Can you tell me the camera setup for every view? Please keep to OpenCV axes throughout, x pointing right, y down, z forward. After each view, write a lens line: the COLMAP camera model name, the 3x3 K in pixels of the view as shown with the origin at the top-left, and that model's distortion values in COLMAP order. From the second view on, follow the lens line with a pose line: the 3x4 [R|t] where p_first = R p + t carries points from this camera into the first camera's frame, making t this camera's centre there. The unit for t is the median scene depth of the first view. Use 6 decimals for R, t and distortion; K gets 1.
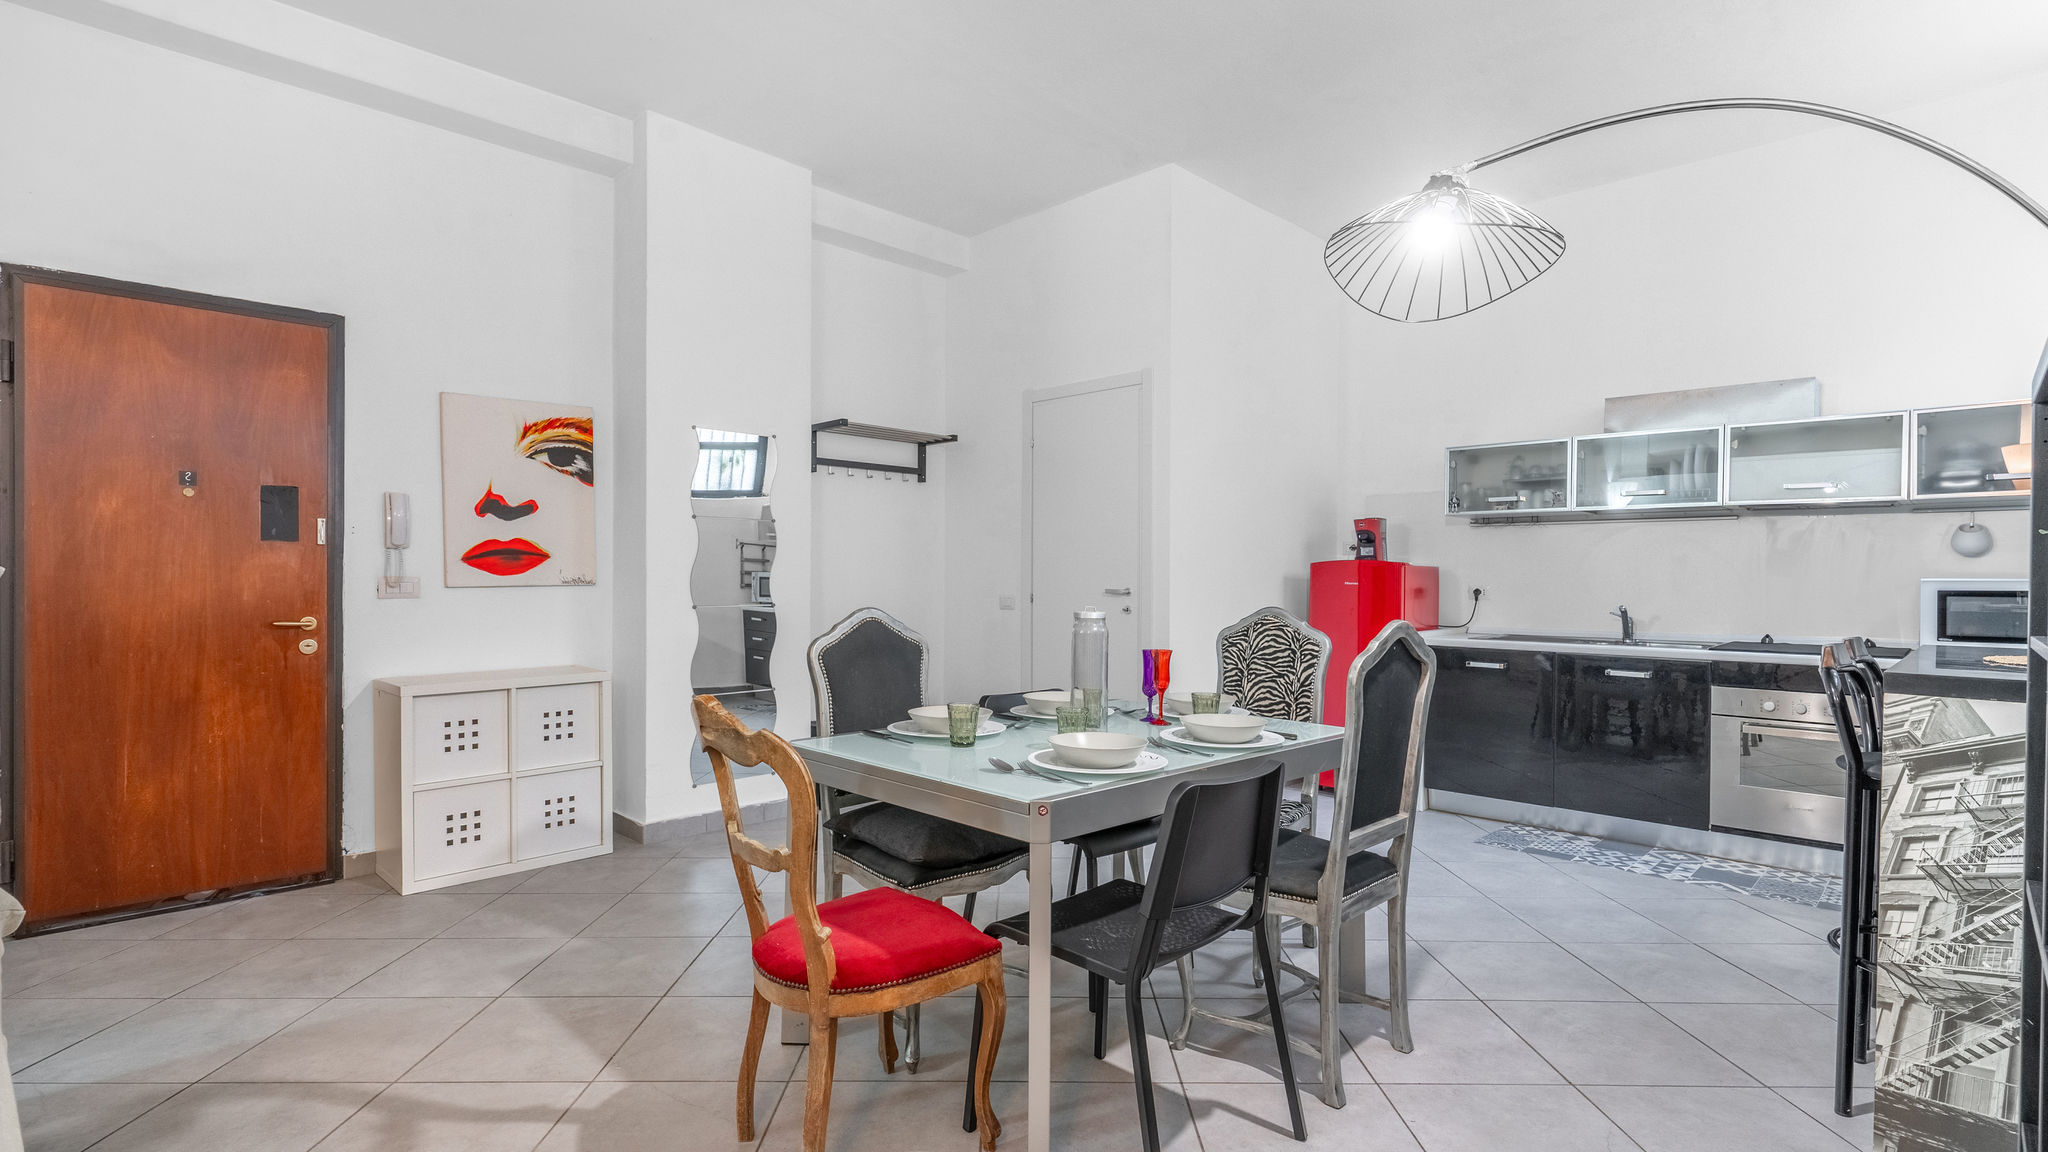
lens RADIAL K [[979.6, 0, 1028.8], [0, 979.6, 581.8], [0, 0, 1]] dist [-0.001450, 0.002507]
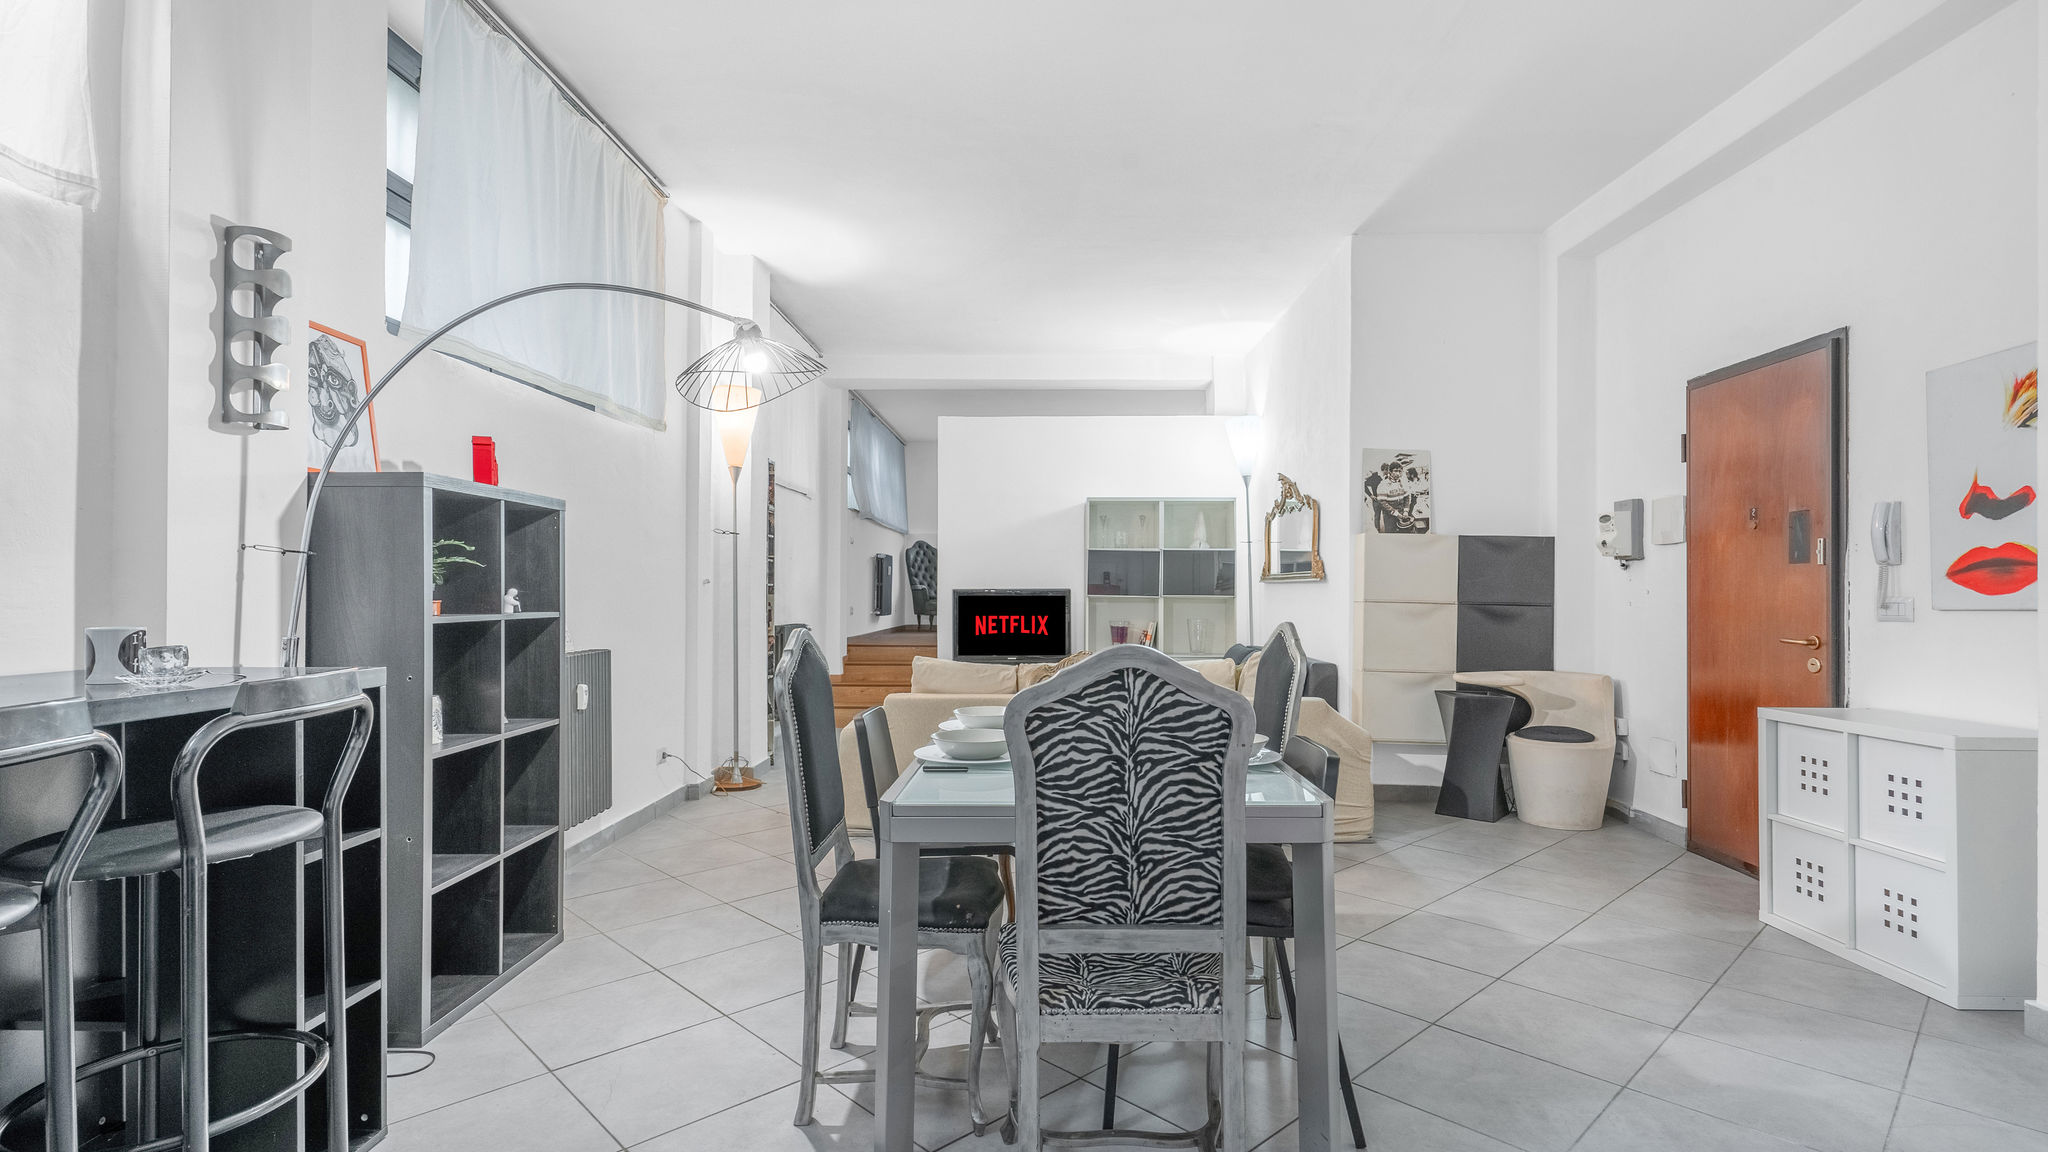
lens RADIAL K [[979.6, 0, 1015.8], [0, 979.6, 582.3], [0, 0, 1]] dist [-0.001450, 0.002507]
pose [[-0.734814, -0.014935, -0.678104, 0.509148], [-0.010159, 0.999888, -0.011013, -0.000679], [0.678193, -0.001203, -0.734883, 1.066369]]
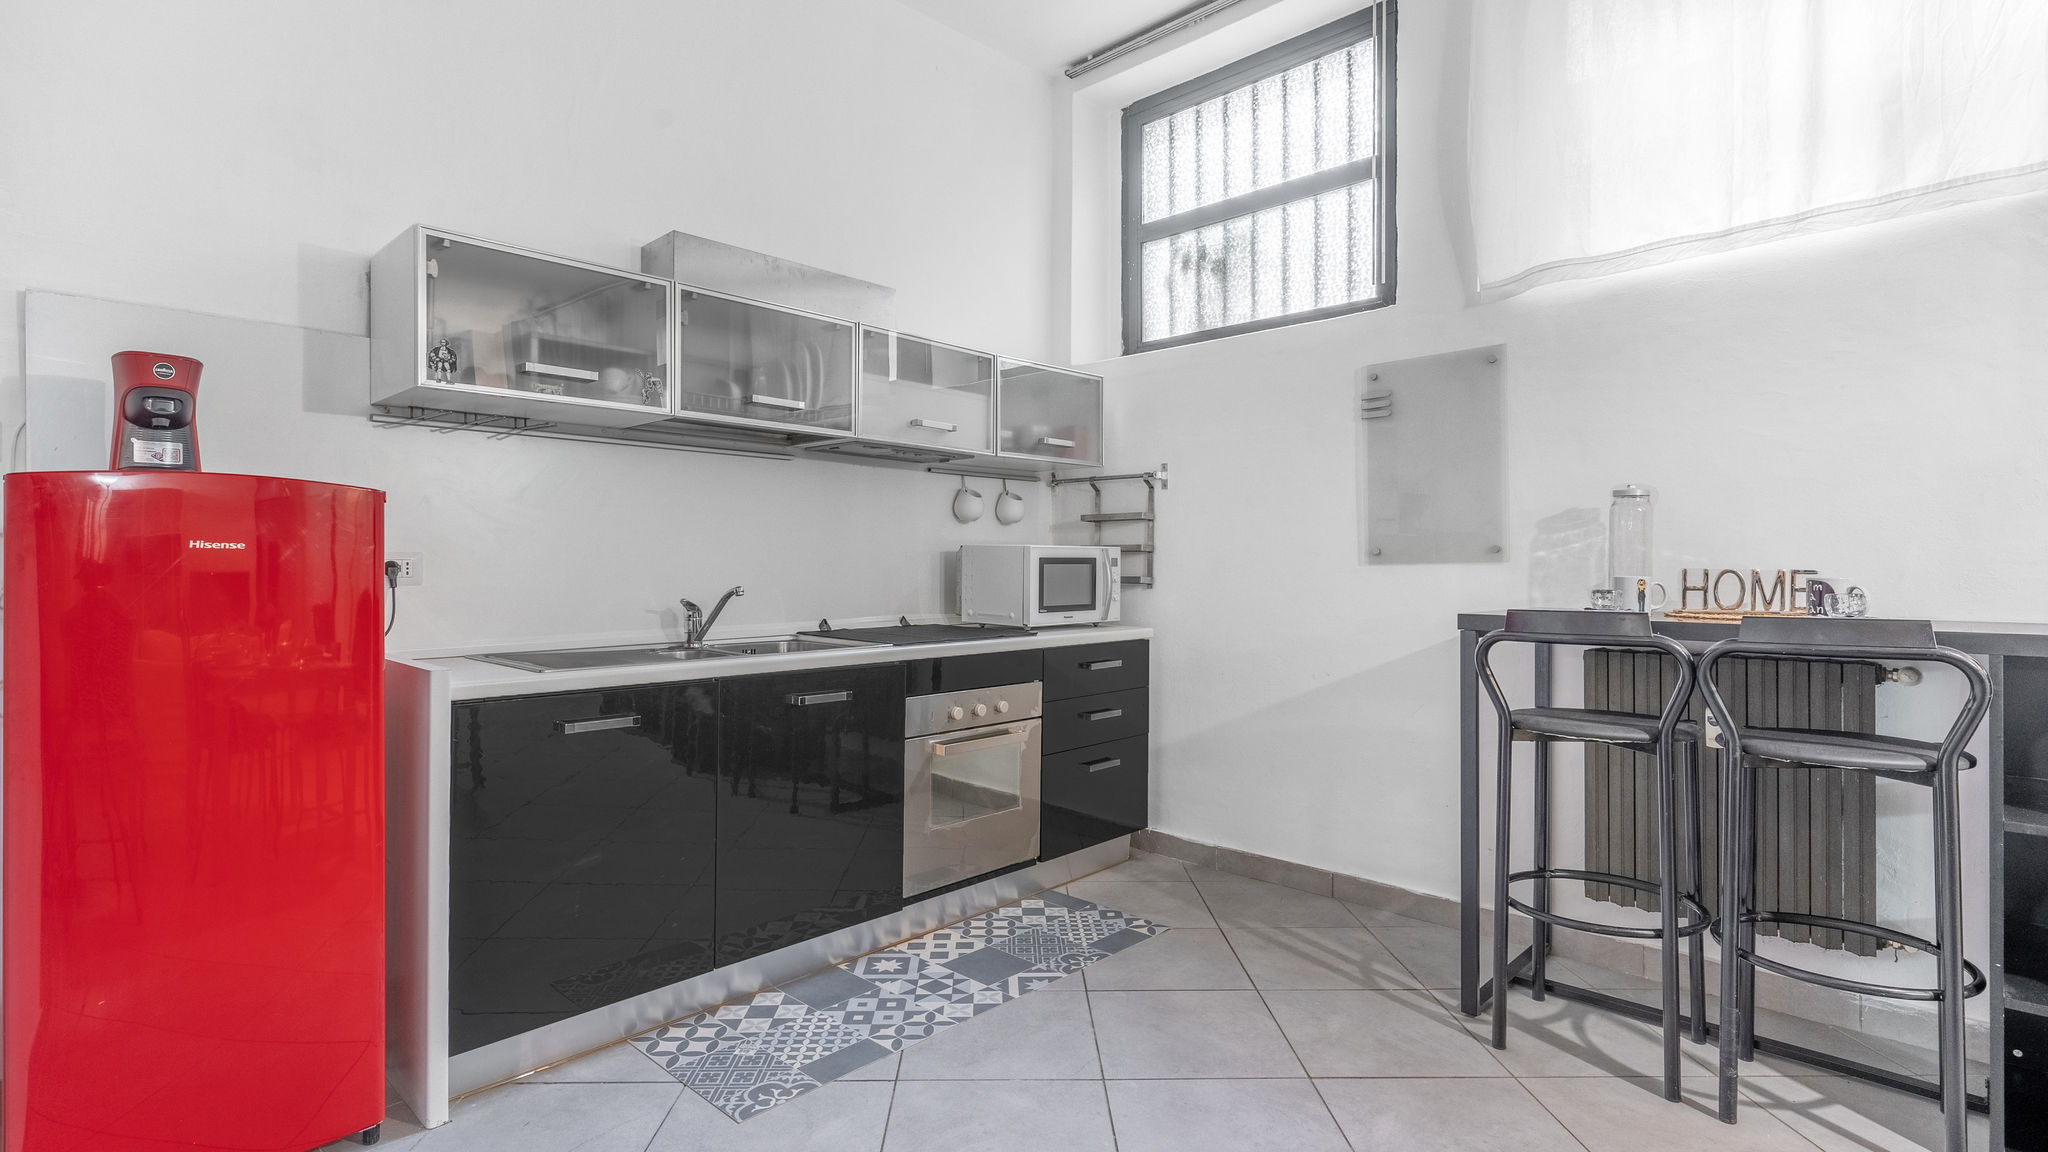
lens RADIAL K [[979.6, 0, 1021.9], [0, 979.6, 567.9], [0, 0, 1]] dist [-0.001450, 0.002507]
pose [[-0.008696, -0.011457, 0.999897, 0.008550], [0.001436, 0.999933, 0.011470, 0.007445], [-0.999961, 0.001535, -0.008679, 0.947040]]
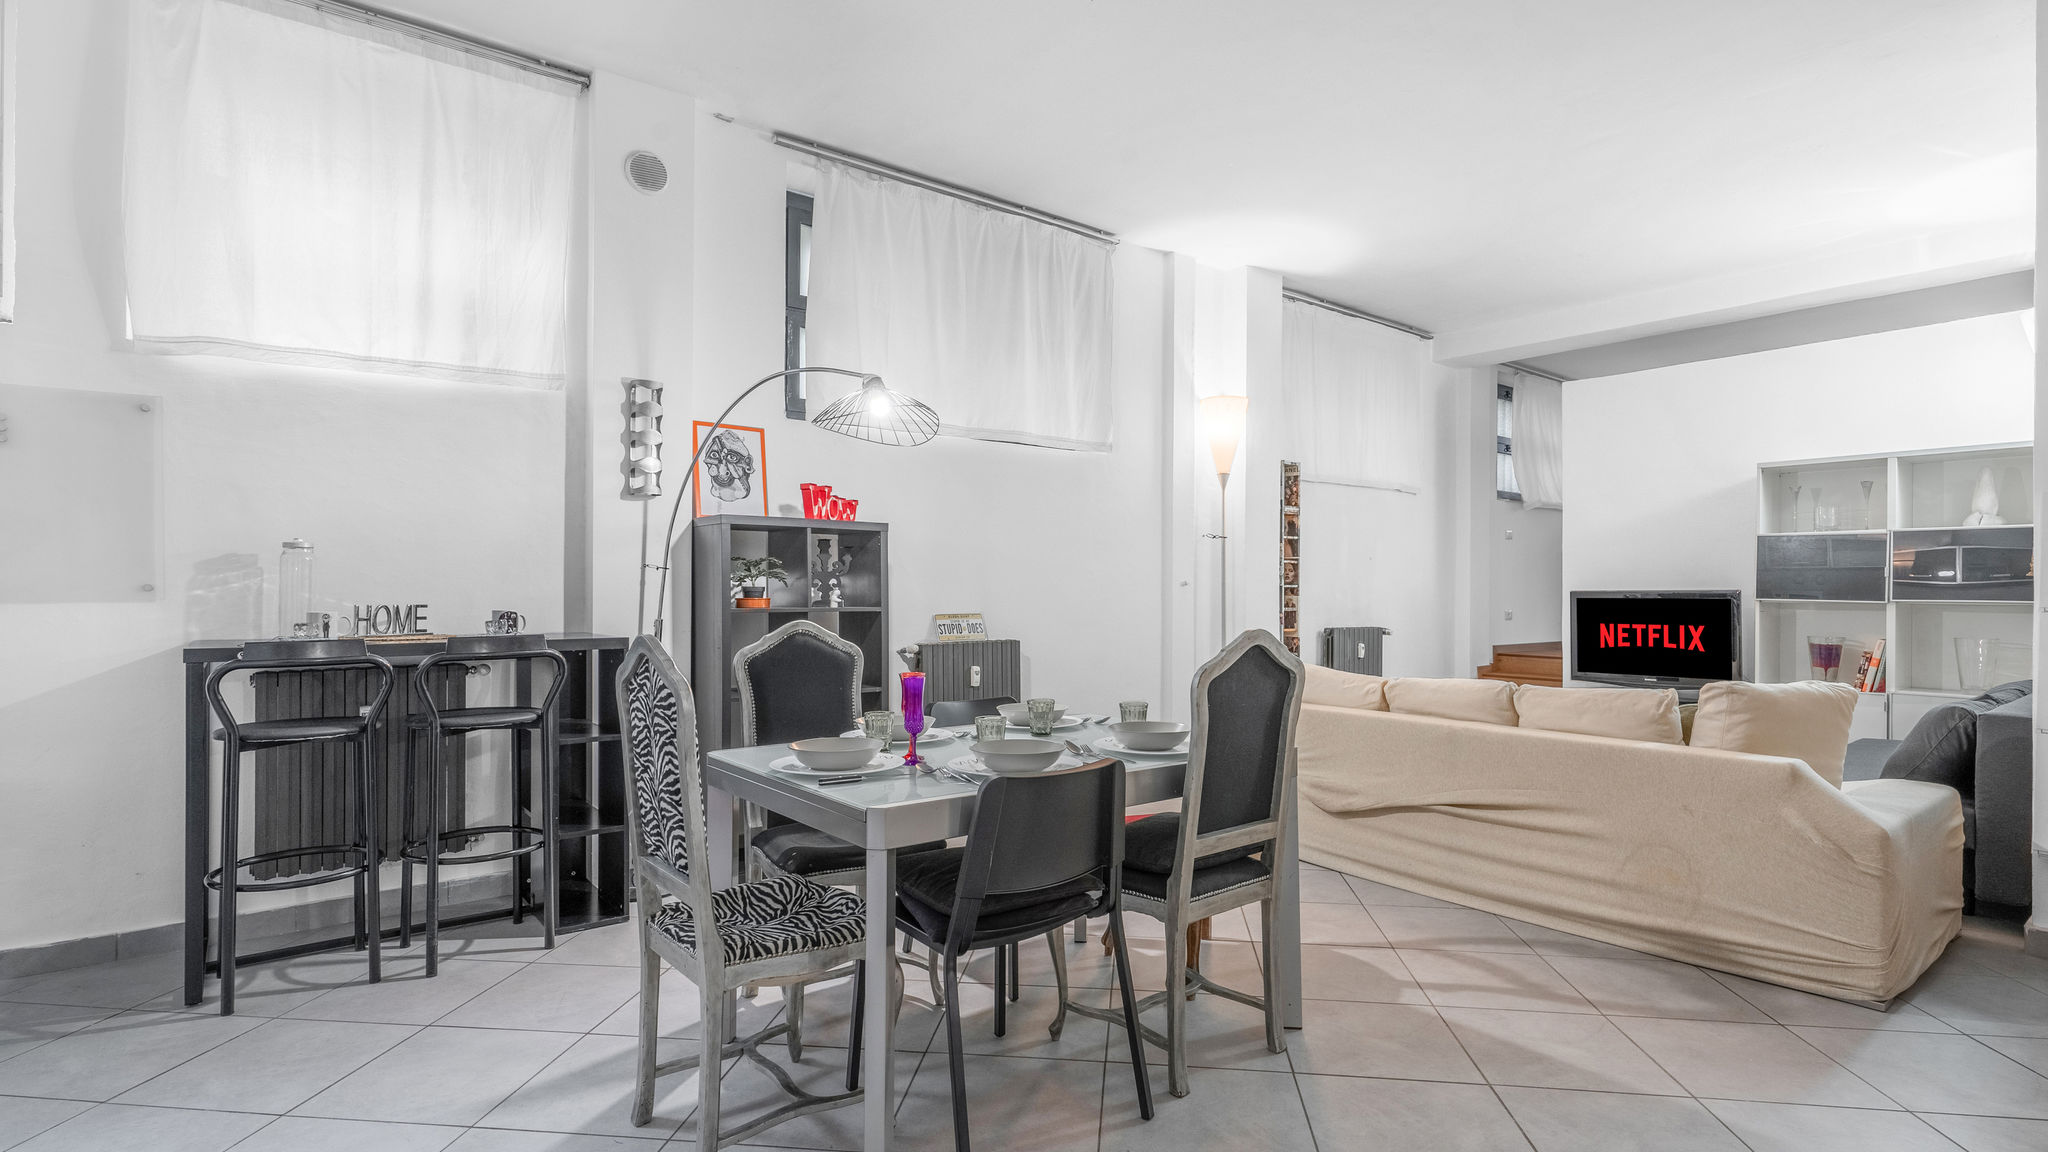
lens RADIAL K [[979.6, 0, 1023.7], [0, 979.6, 581.3], [0, 0, 1]] dist [-0.001450, 0.002507]
pose [[-0.991576, -0.009963, 0.129141, -0.049870], [-0.010479, 0.999940, -0.003316, -0.007456], [-0.129101, -0.004641, -0.991621, 1.266583]]
